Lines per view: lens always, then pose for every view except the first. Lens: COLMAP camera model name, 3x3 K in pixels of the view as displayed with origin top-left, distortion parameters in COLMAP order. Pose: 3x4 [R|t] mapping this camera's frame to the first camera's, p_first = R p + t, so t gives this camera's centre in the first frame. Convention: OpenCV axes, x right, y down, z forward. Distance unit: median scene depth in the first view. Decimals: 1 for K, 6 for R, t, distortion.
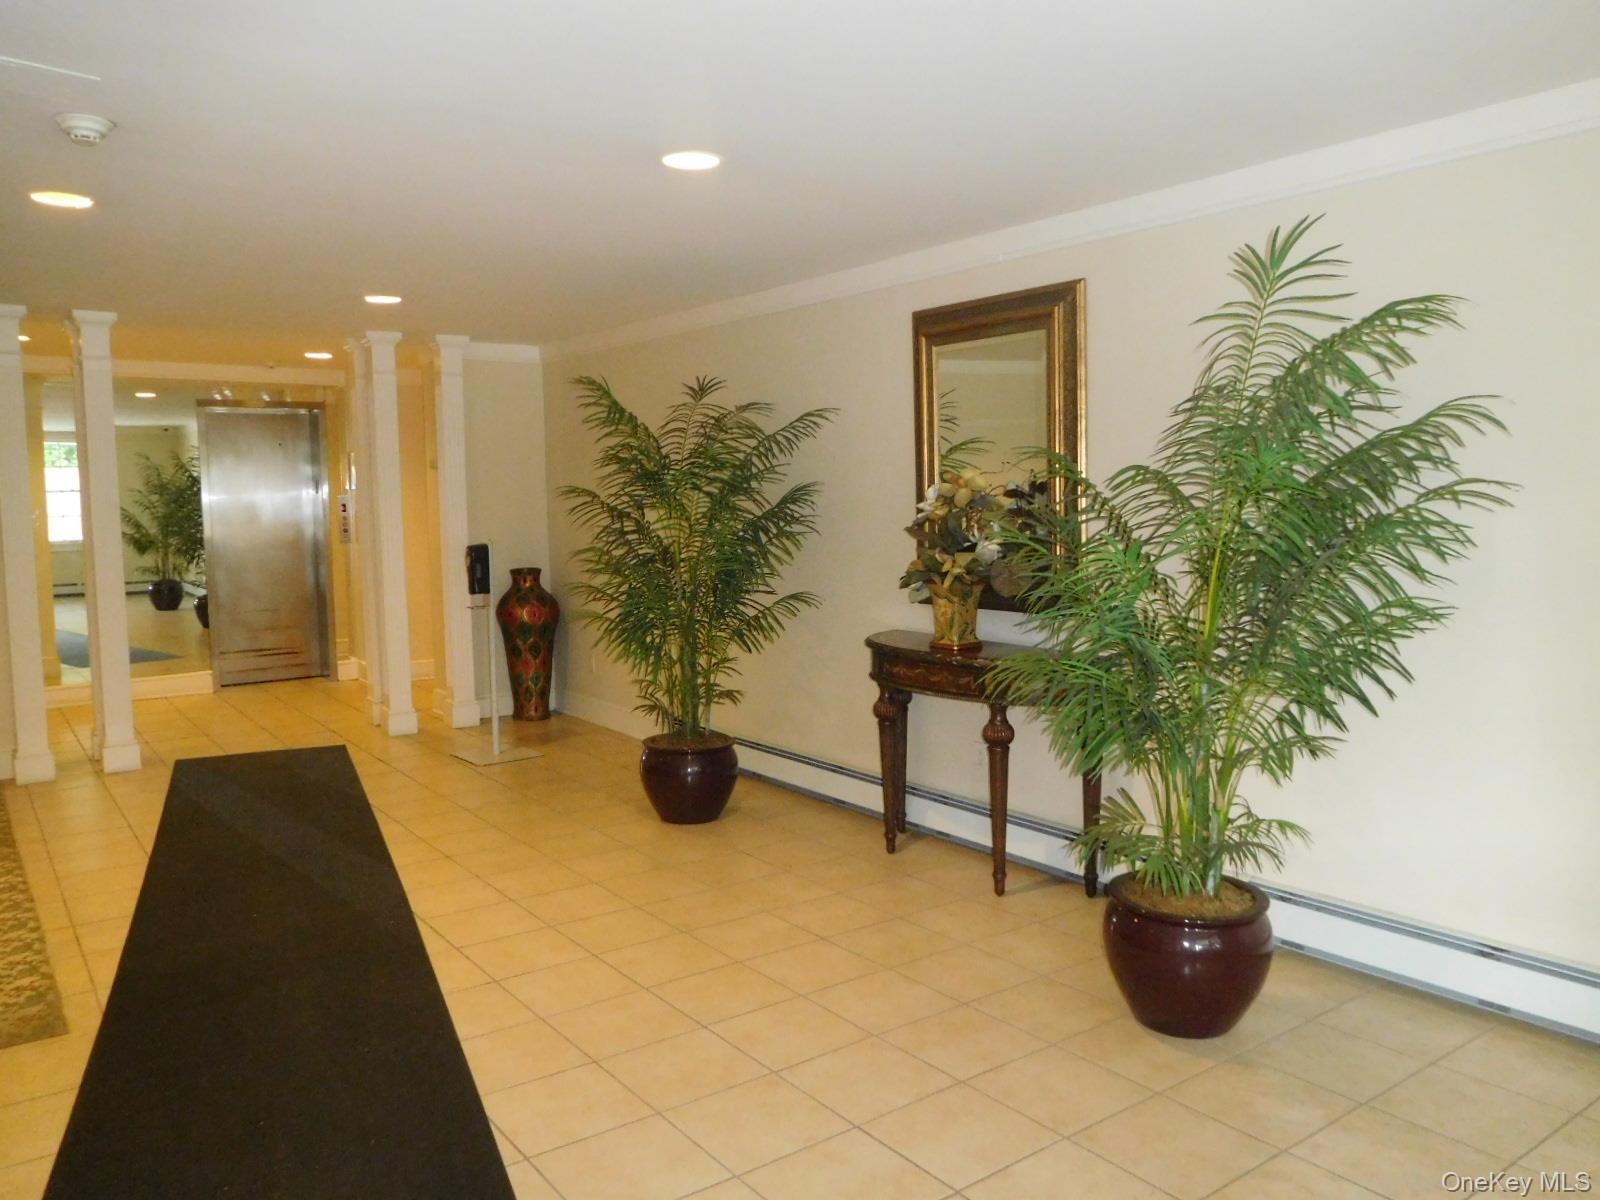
lens RADIAL K [[1180.8, 0, 798.6], [0, 1180.8, 597.7], [0, 0, 1]] dist [-0.011026, -0.000139]
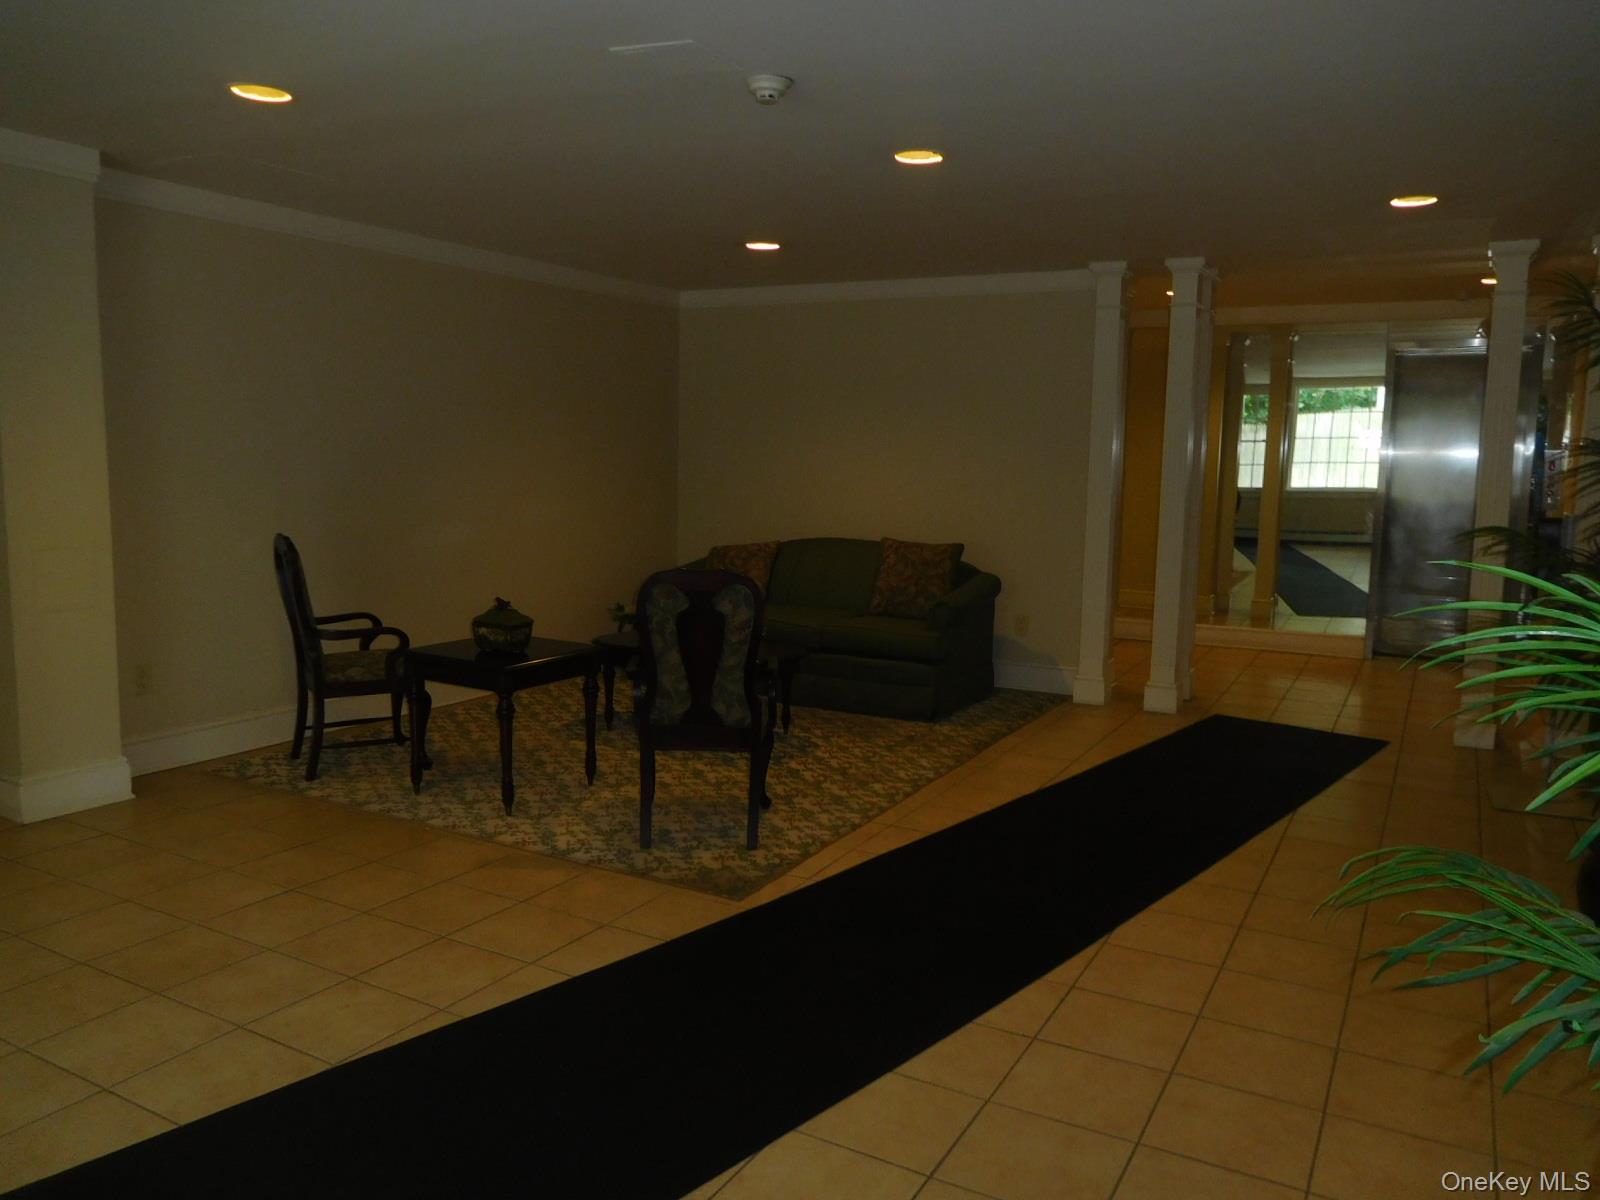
lens RADIAL K [[1180.8, 0, 796.6], [0, 1180.8, 602.7], [0, 0, 1]] dist [-0.011026, -0.000139]
pose [[0.402101, 0.133645, -0.905789, 0.337688], [-0.094289, 0.990074, 0.104223, -0.038640], [0.910727, 0.043498, 0.410712, 0.453698]]
